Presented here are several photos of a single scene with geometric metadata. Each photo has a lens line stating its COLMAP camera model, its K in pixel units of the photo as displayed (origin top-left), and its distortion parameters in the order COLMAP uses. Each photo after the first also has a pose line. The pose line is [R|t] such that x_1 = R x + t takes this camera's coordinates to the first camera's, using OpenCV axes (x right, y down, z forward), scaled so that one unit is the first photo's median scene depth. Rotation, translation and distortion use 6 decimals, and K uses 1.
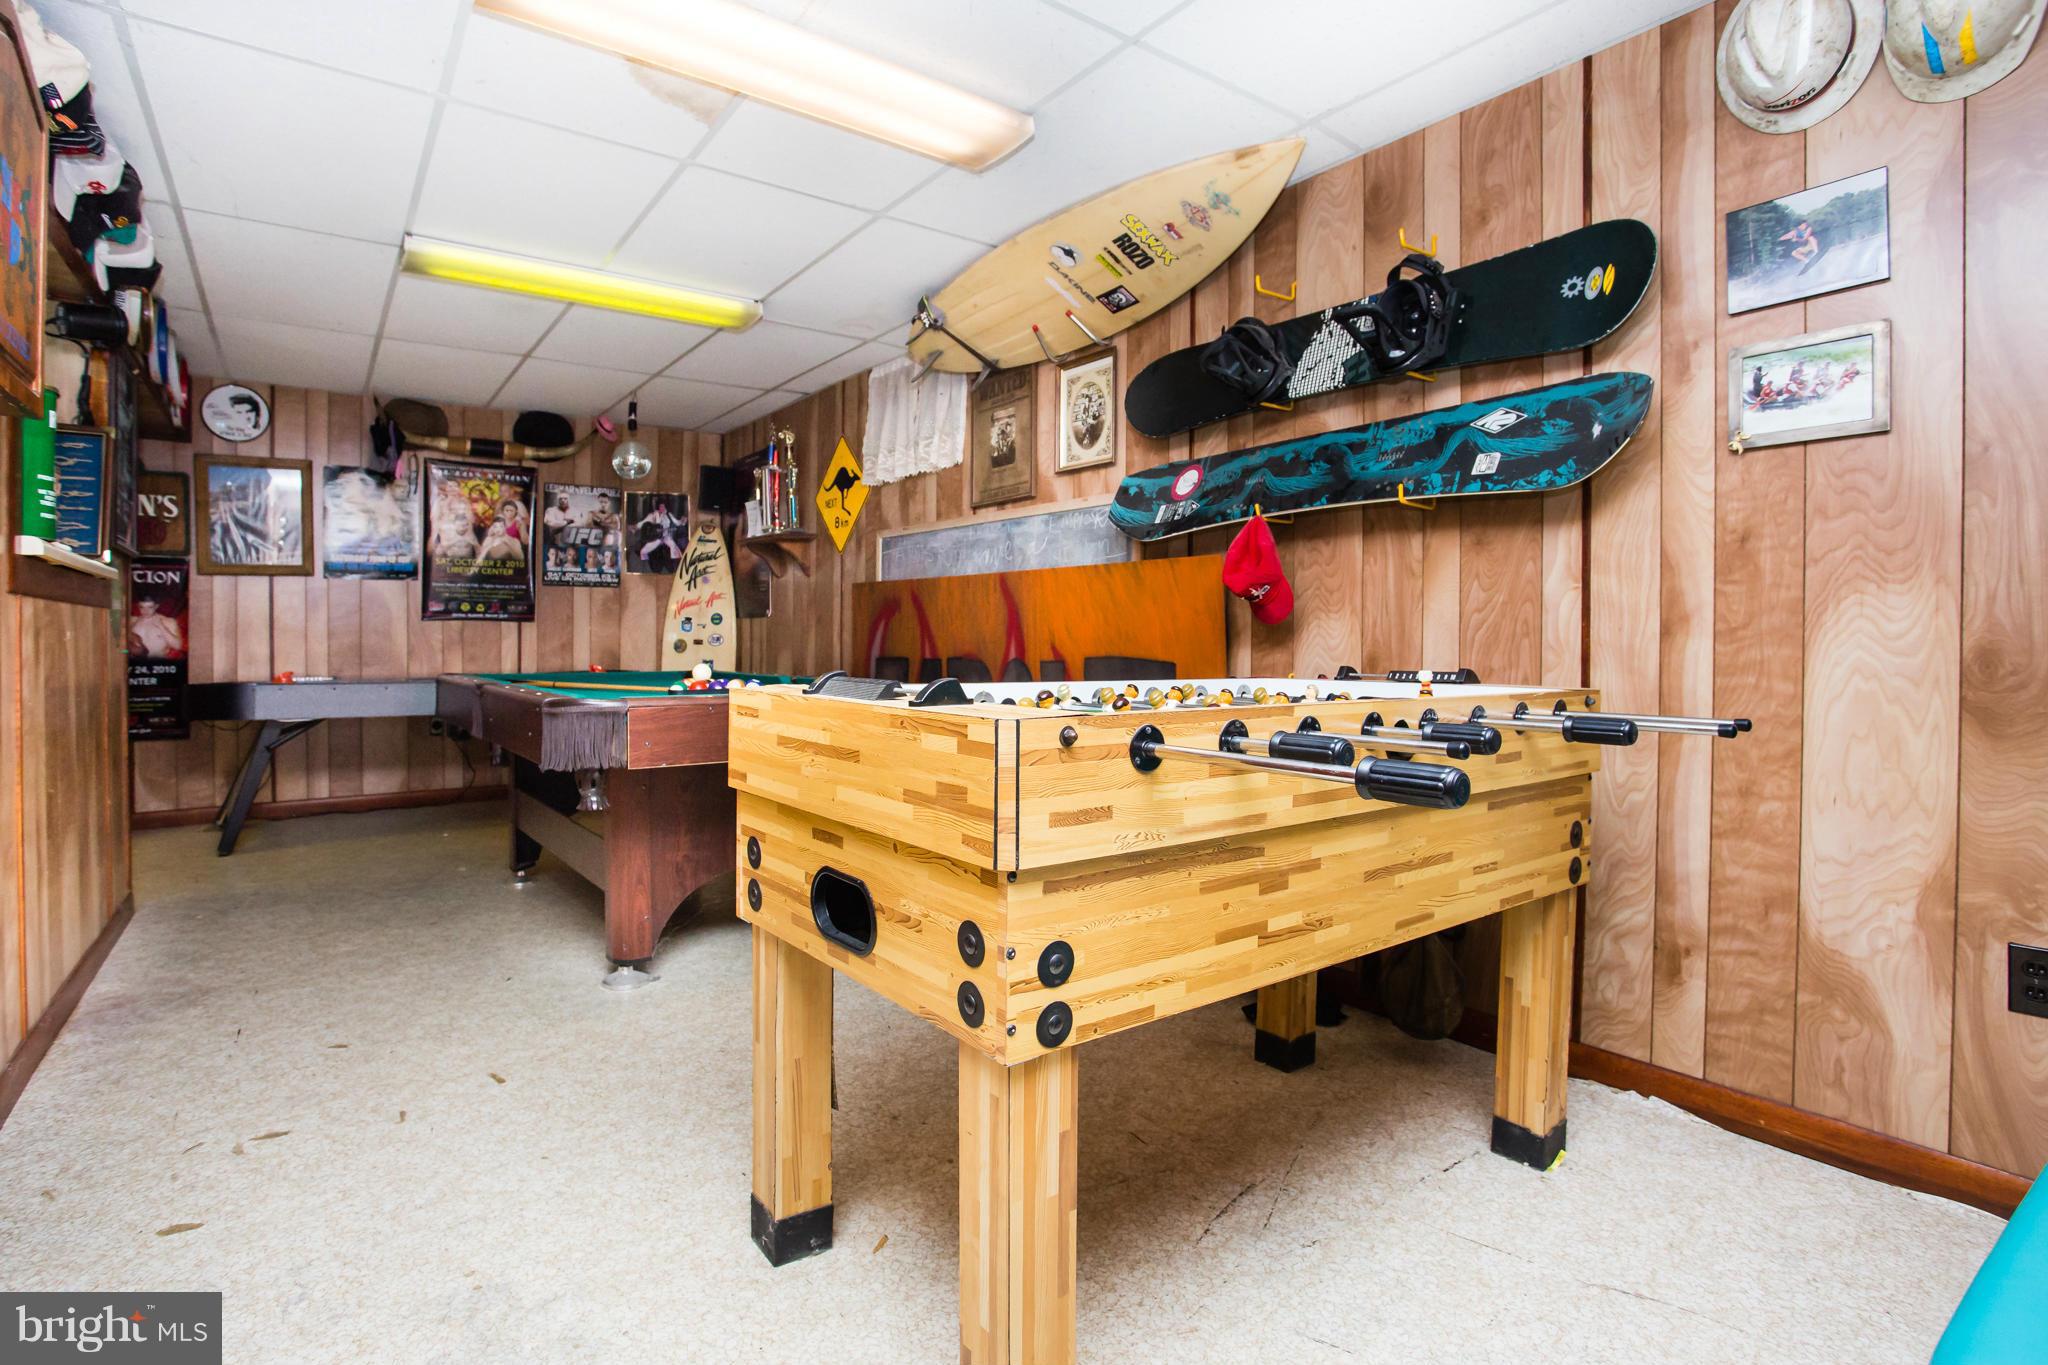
lens RADIAL K [[995.0, 0, 989.6], [0, 995.0, 675.8], [0, 0, 1]] dist [-0.041134, 0.027487]
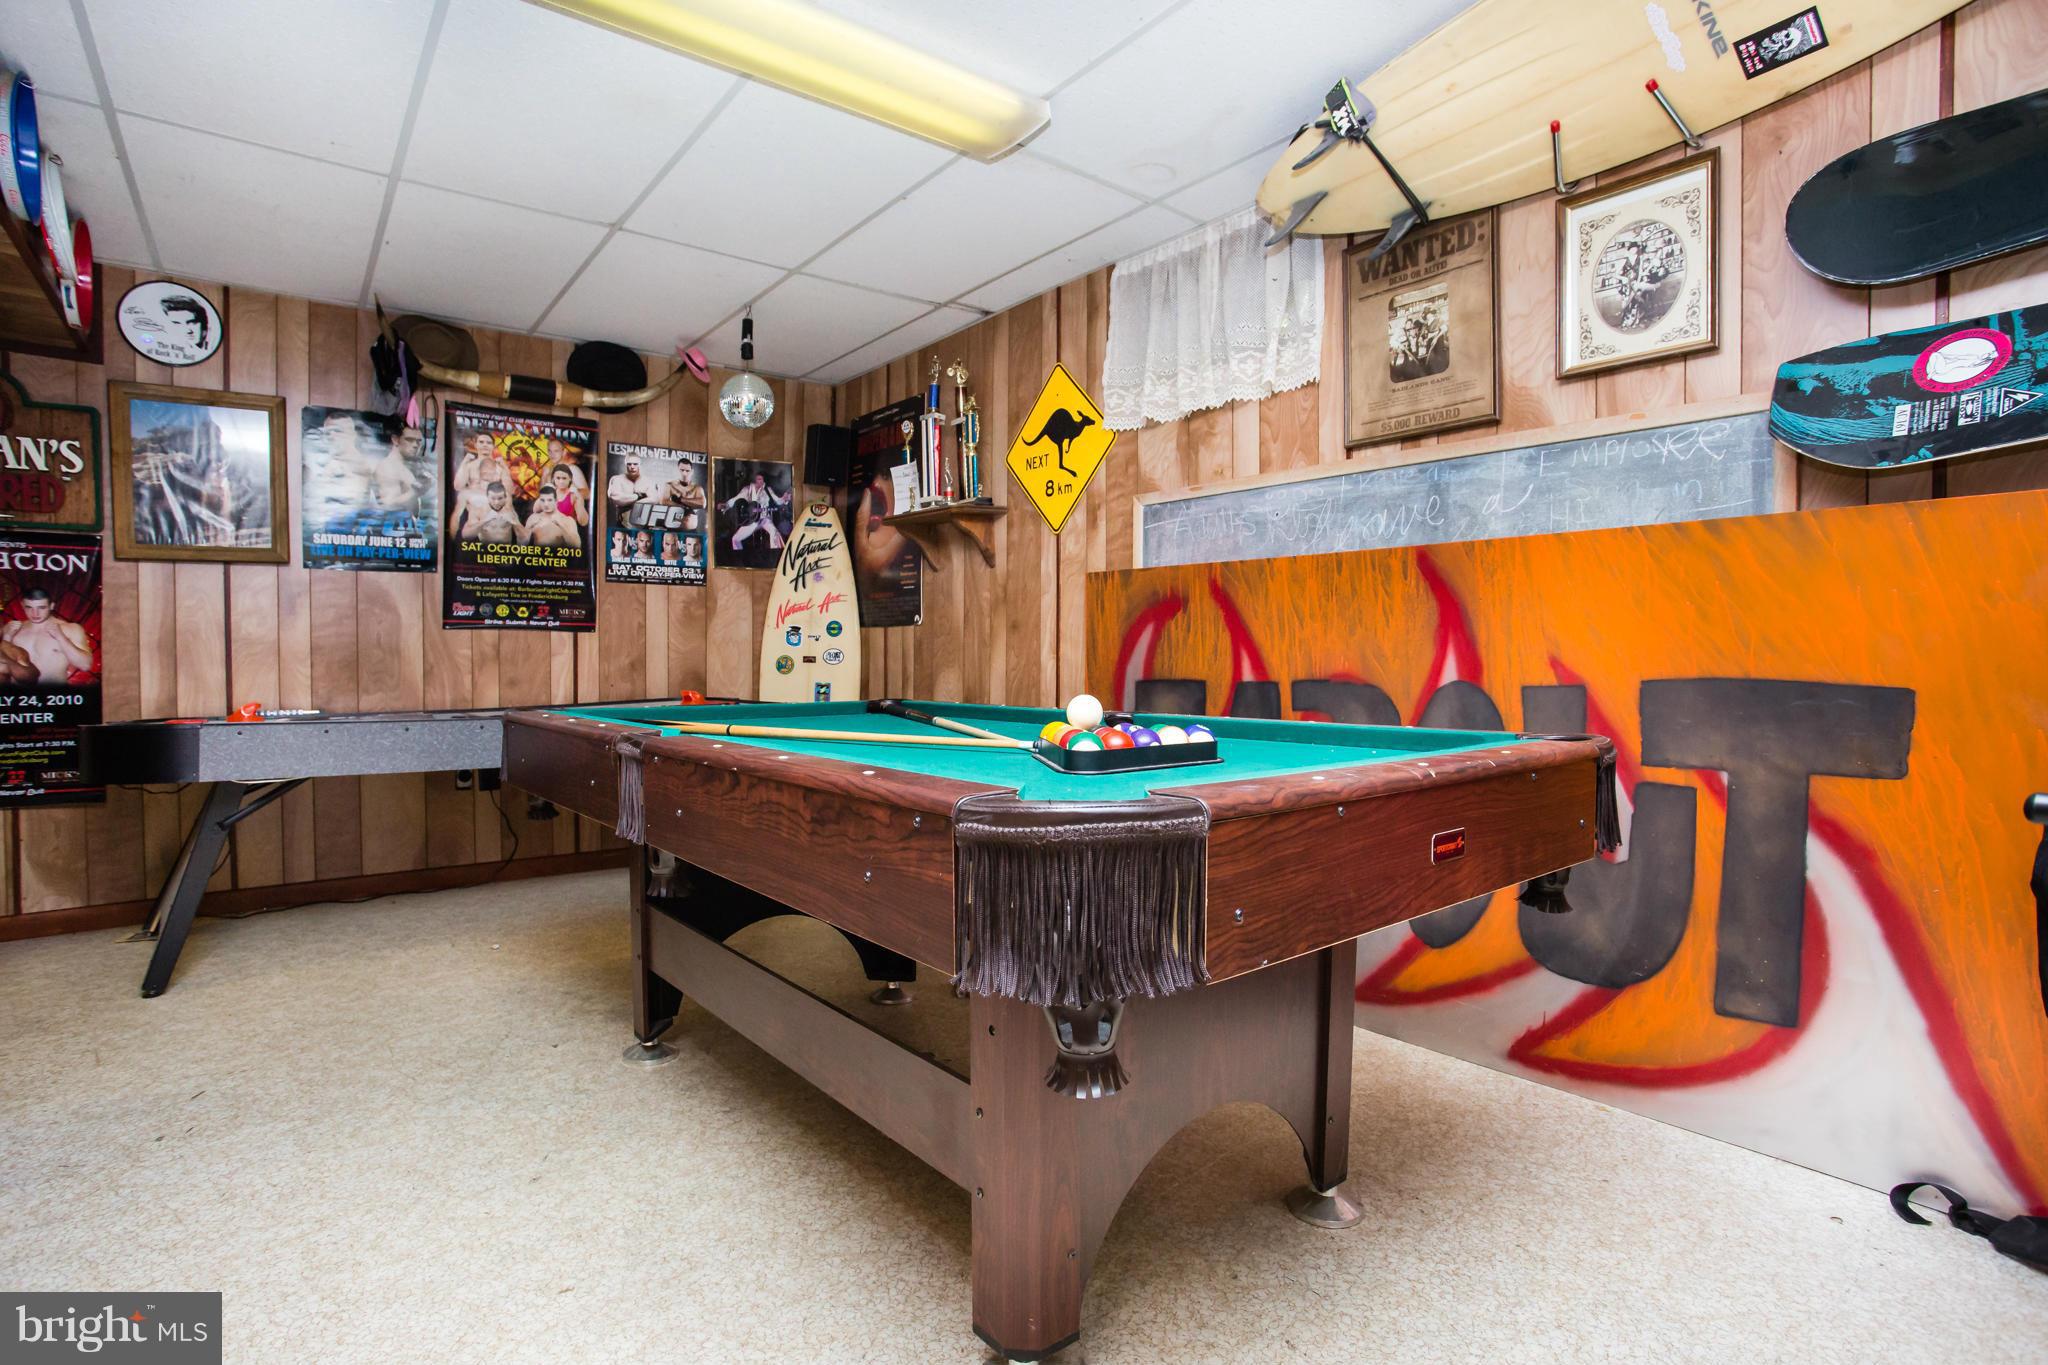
lens RADIAL K [[861.0, 0, 916.0], [0, 861.0, 684.2], [0, 0, 1]] dist [-0.029264, 0.016076]
pose [[0.999198, -0.006824, 0.039462, -0.267338], [0.006536, 0.999951, 0.007425, -0.017131], [-0.039510, -0.007161, 0.999193, 0.375175]]
